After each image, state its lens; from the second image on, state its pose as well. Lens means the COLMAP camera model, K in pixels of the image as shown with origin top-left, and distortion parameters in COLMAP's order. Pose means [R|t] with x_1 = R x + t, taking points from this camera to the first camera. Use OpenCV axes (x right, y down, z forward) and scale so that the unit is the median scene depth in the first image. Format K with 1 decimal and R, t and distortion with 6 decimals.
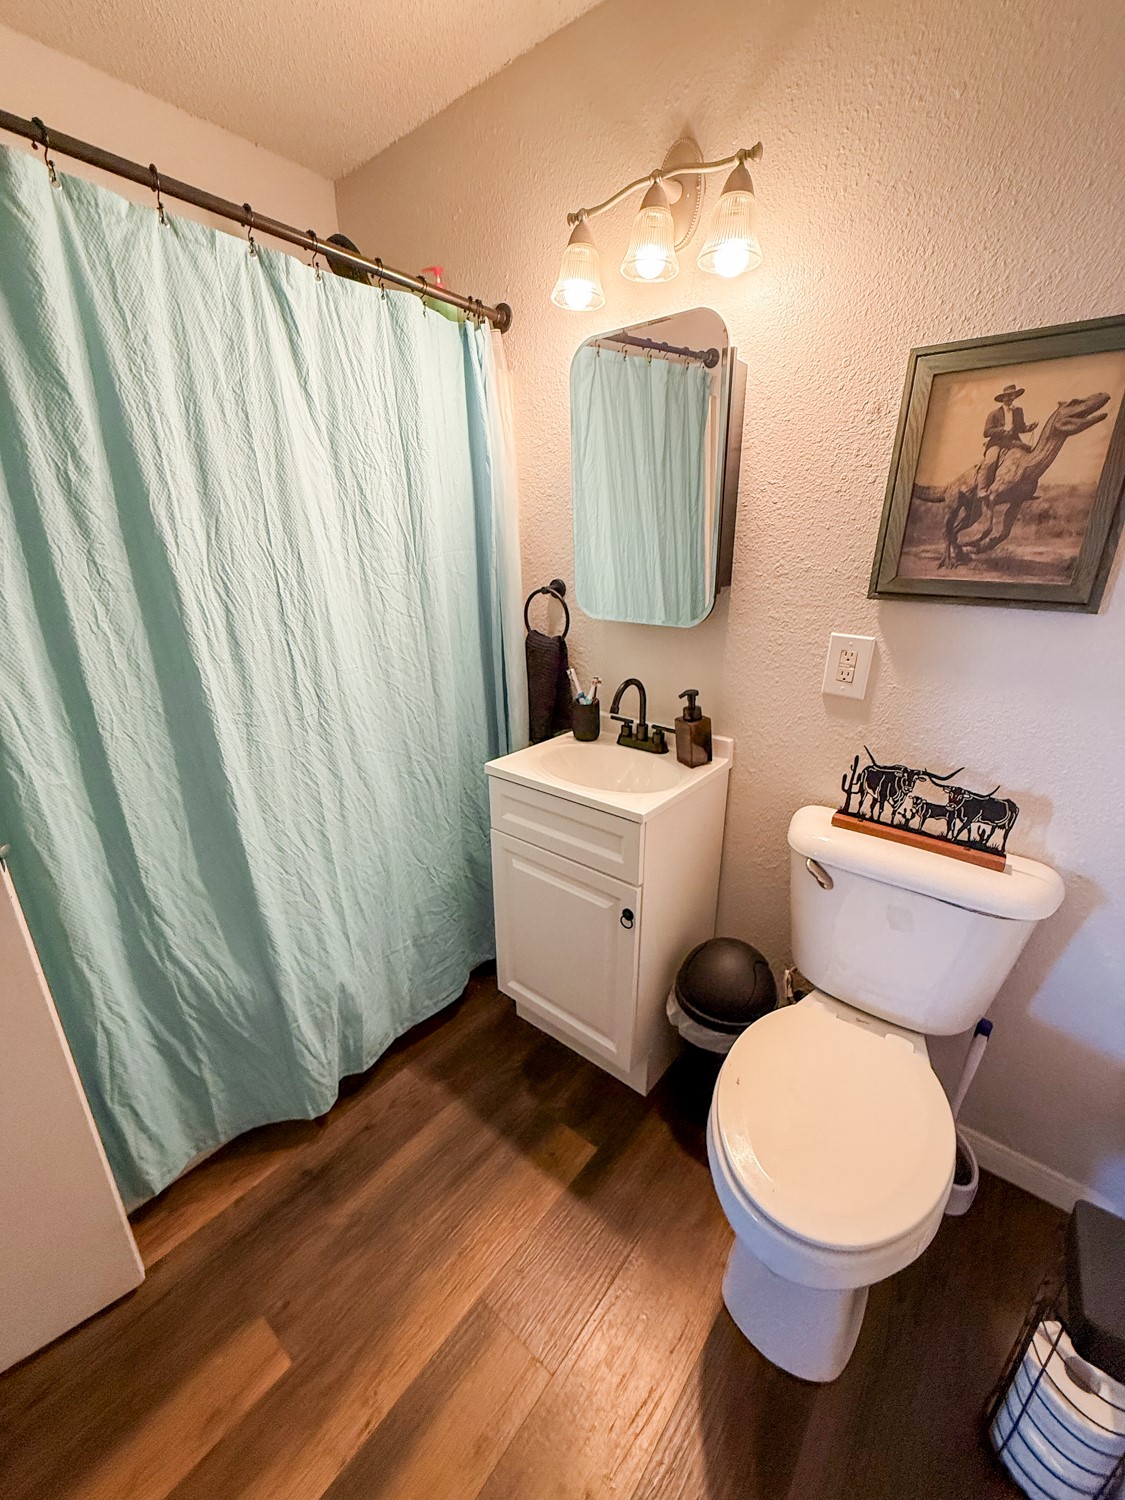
lens RADIAL K [[598.0, 0, 559.5], [0, 598.0, 749.1], [0, 0, 1]] dist [-0.000981, -0.000101]
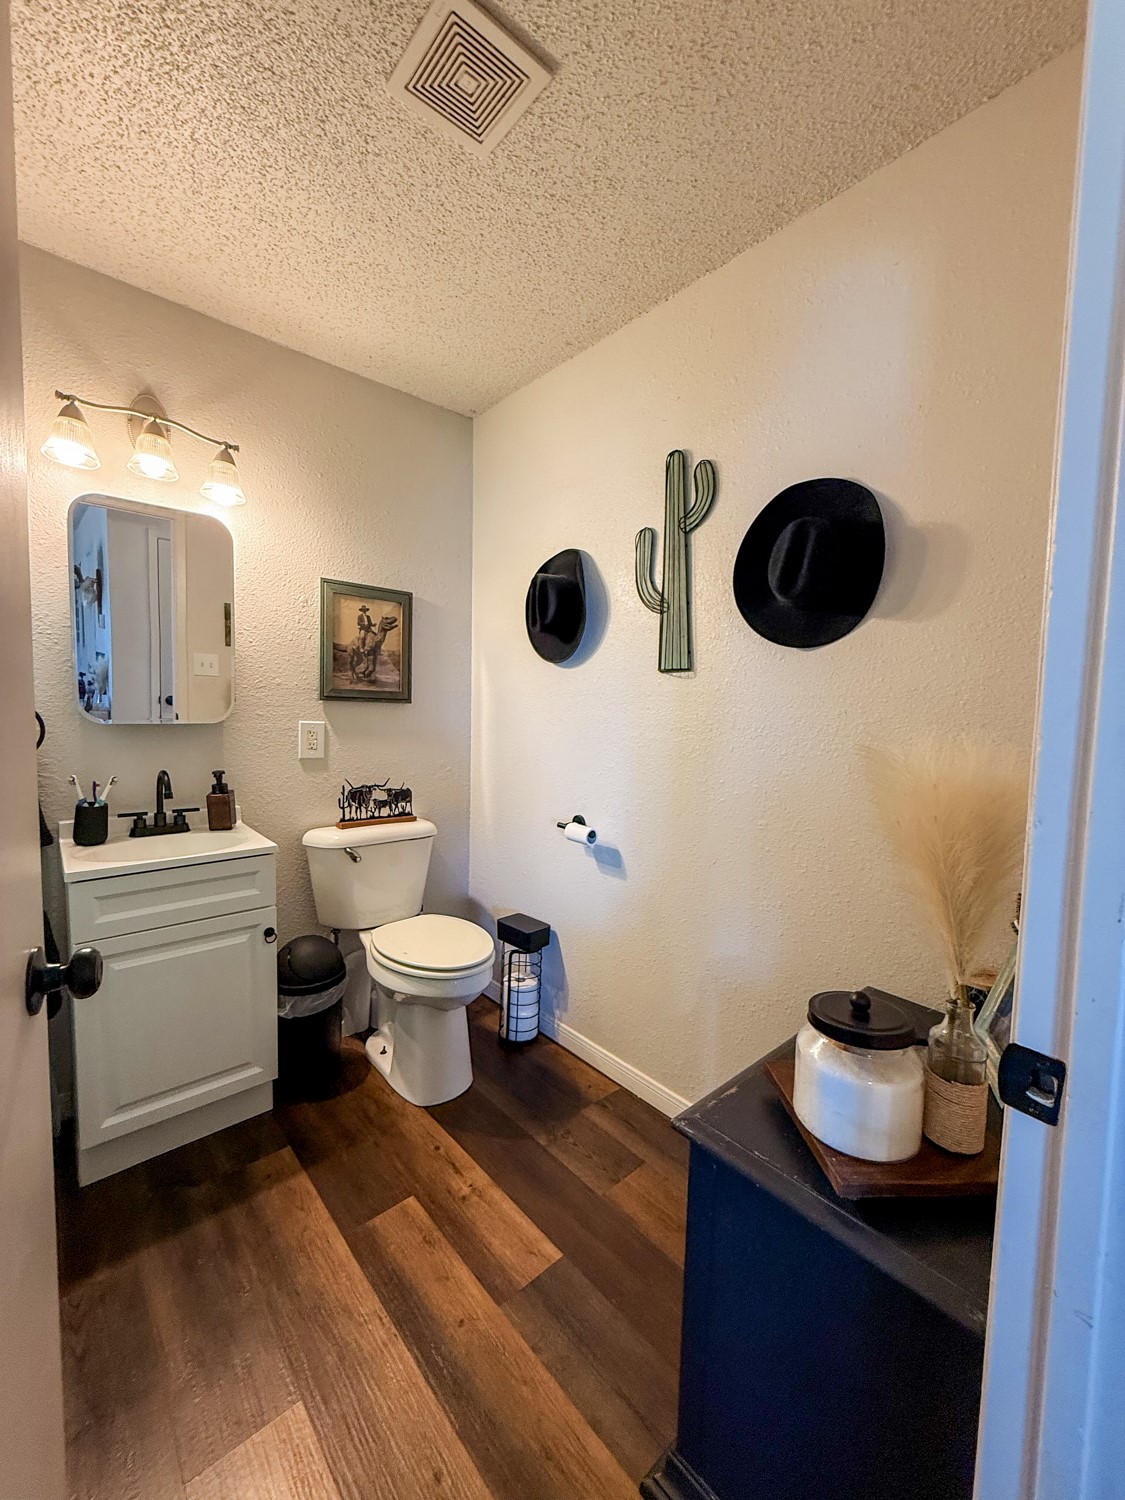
lens RADIAL K [[598.0, 0, 561.4], [0, 598.0, 745.6], [0, 0, 1]] dist [-0.000981, -0.000101]
pose [[0.156450, -0.062228, 0.985724, -1.179441], [0.301413, 0.953414, 0.012349, 0.073420], [-0.940571, 0.295178, 0.167918, 0.073252]]
